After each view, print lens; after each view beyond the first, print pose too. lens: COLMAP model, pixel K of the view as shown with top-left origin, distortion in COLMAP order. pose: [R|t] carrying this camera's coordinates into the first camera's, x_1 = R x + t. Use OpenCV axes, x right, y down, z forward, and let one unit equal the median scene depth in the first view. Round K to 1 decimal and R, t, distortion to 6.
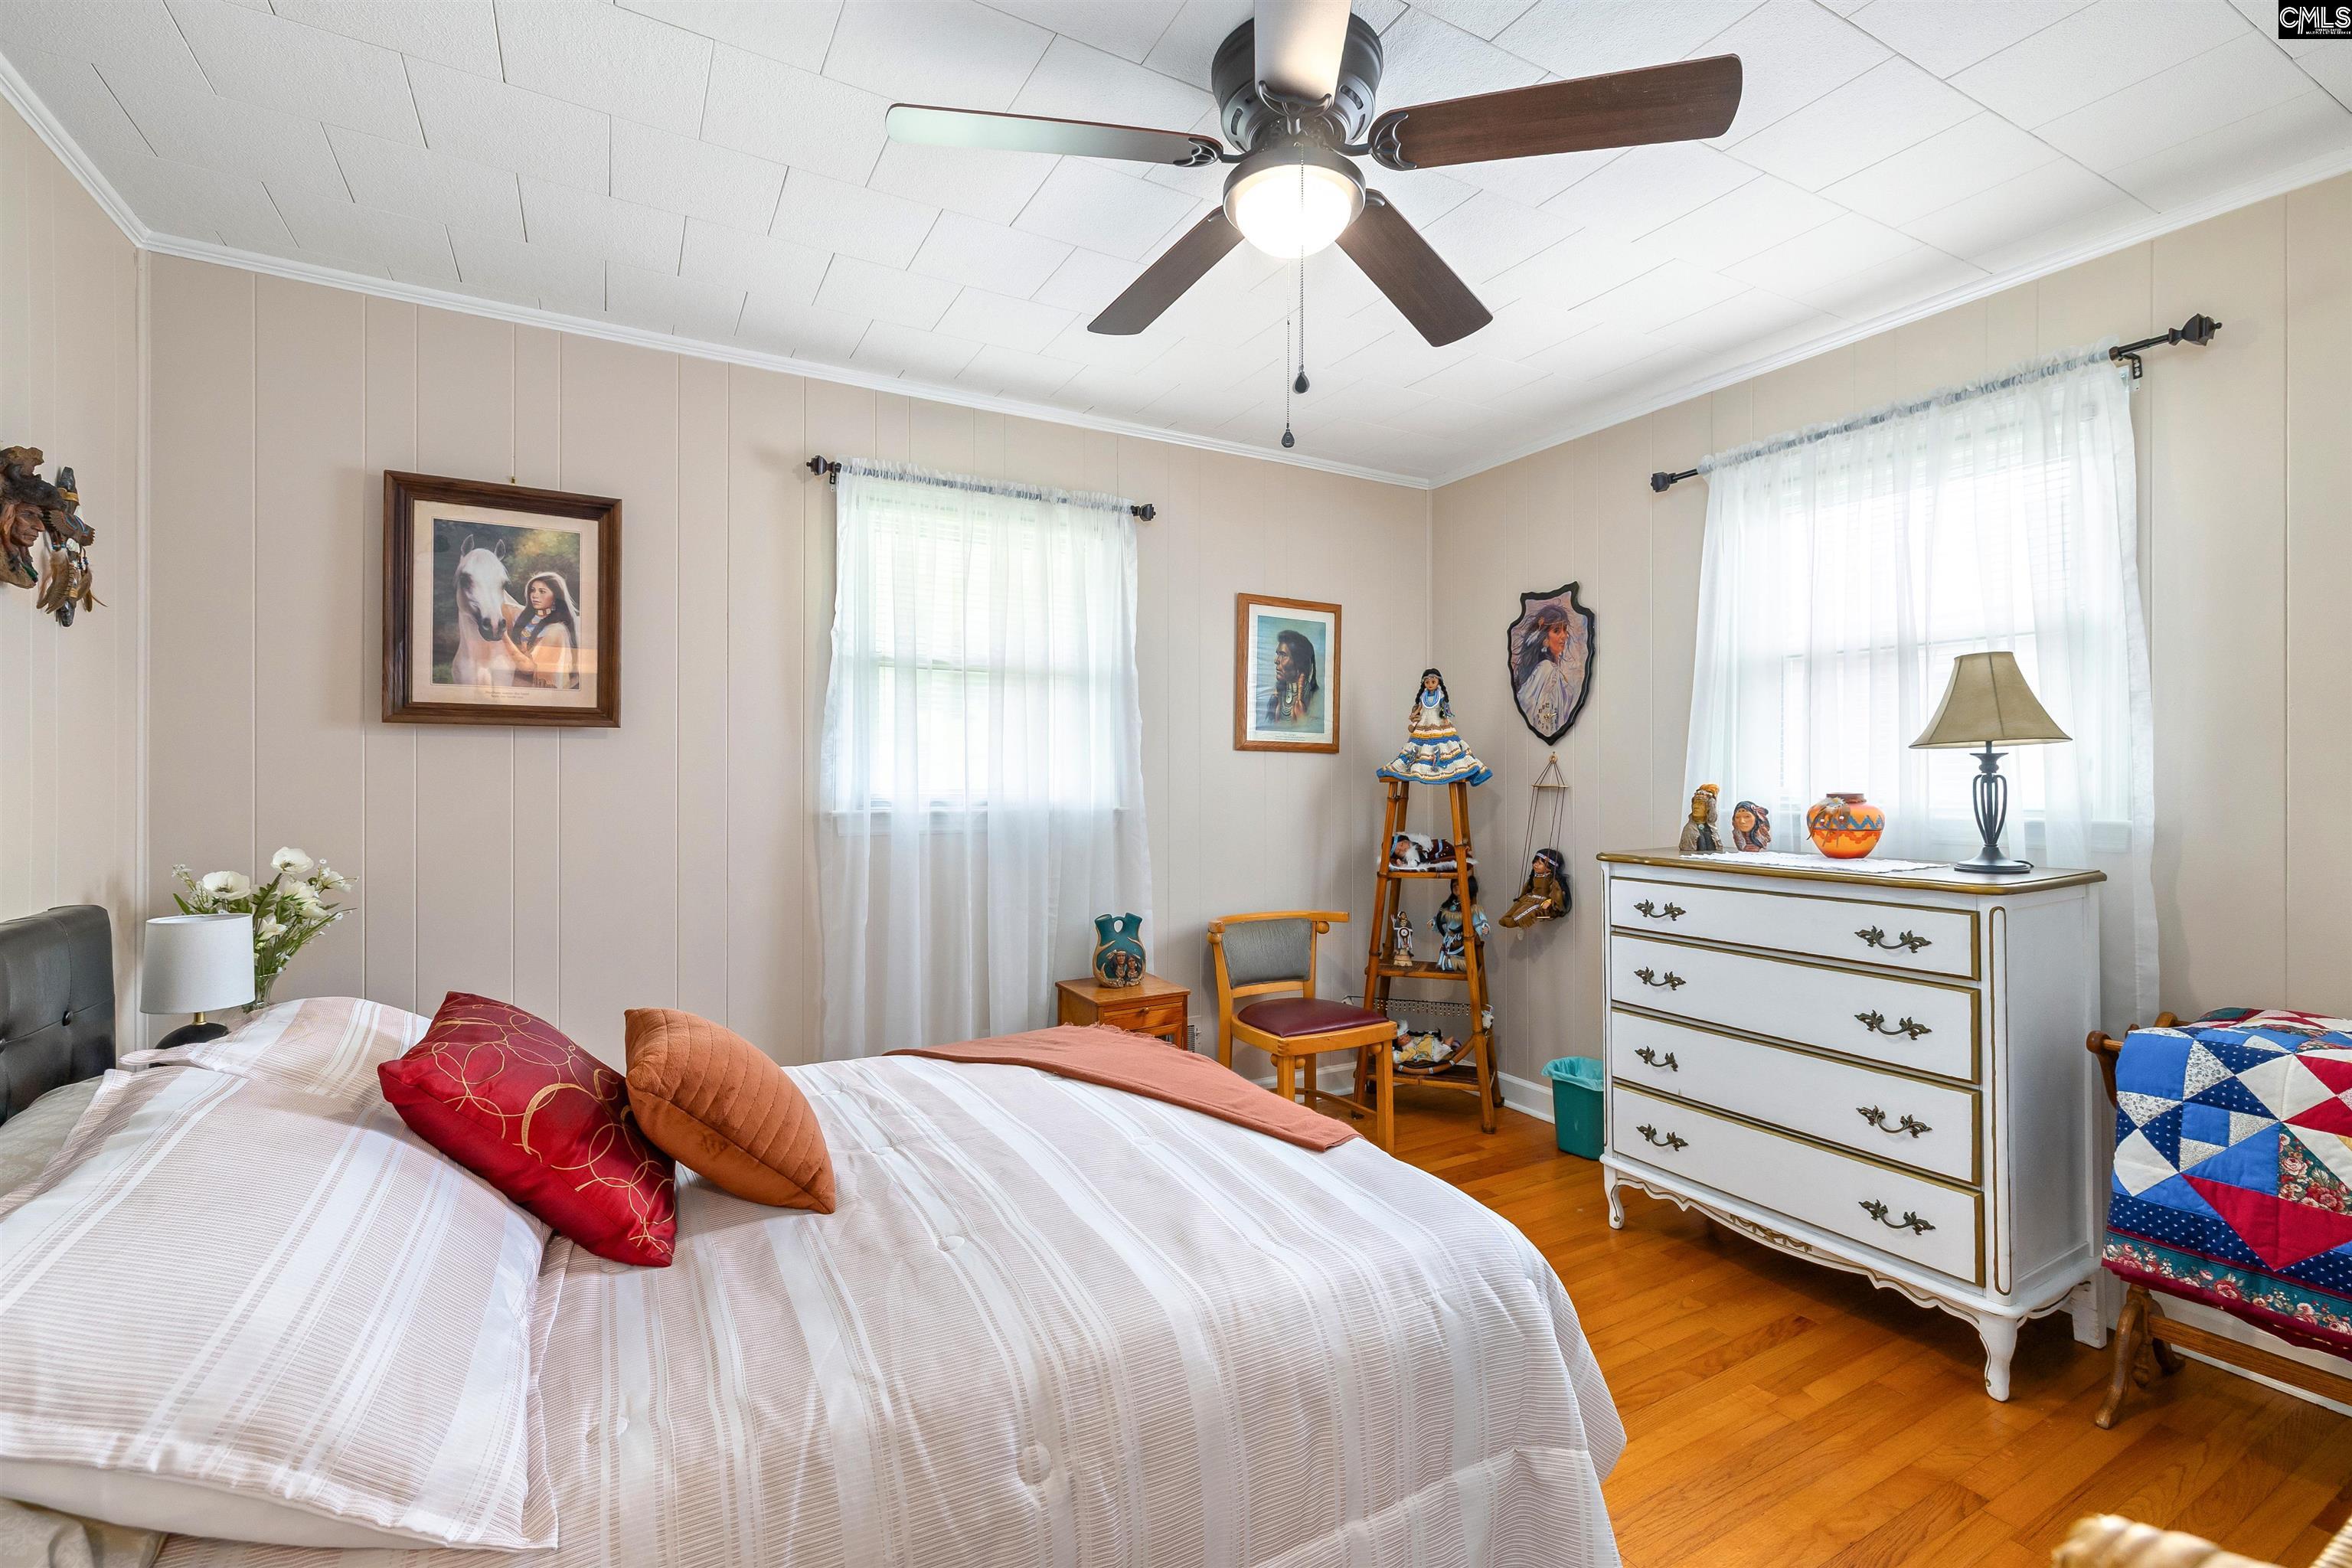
lens RADIAL K [[1042.6, 0, 1183.4], [0, 1042.6, 772.2], [0, 0, 1]] dist [-0.002035, -0.000046]
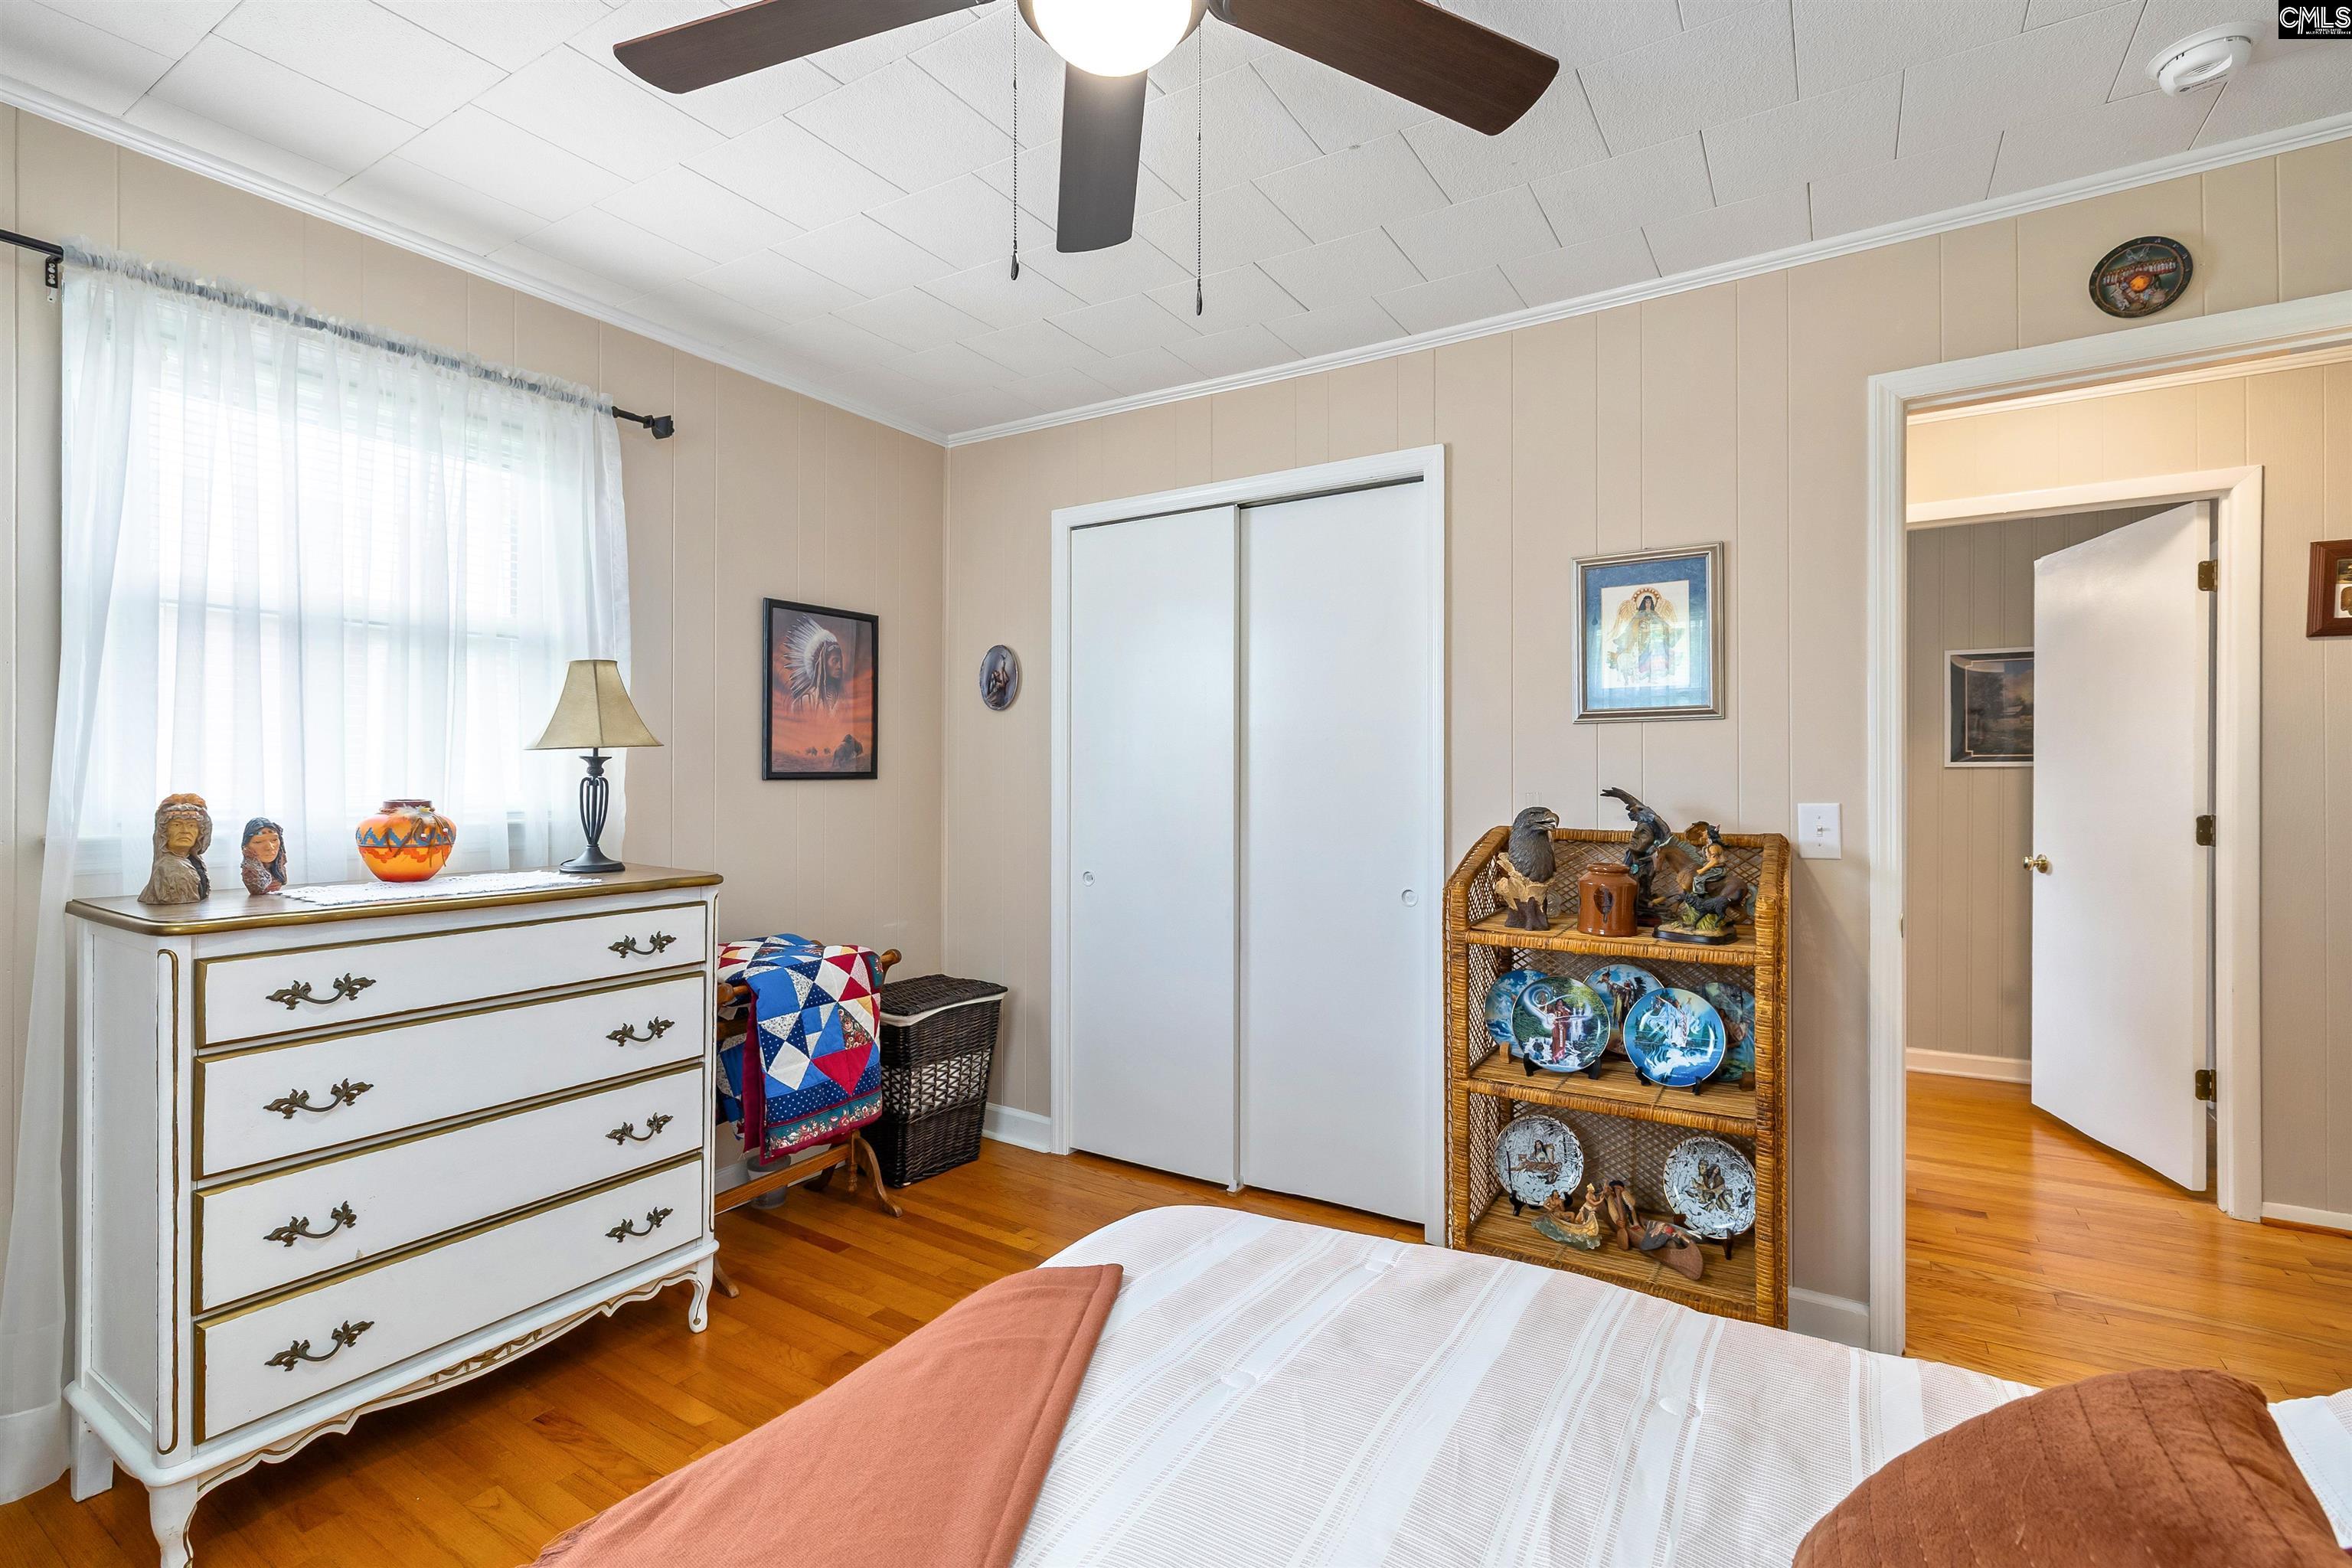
lens RADIAL K [[1042.6, 0, 1185.2], [0, 1042.6, 774.2], [0, 0, 1]] dist [-0.002035, -0.000046]
pose [[-0.478321, -0.003382, 0.878179, -0.414157], [-0.003186, 0.999993, 0.002116, -0.004878], [-0.878179, -0.001786, -0.478328, 0.973104]]
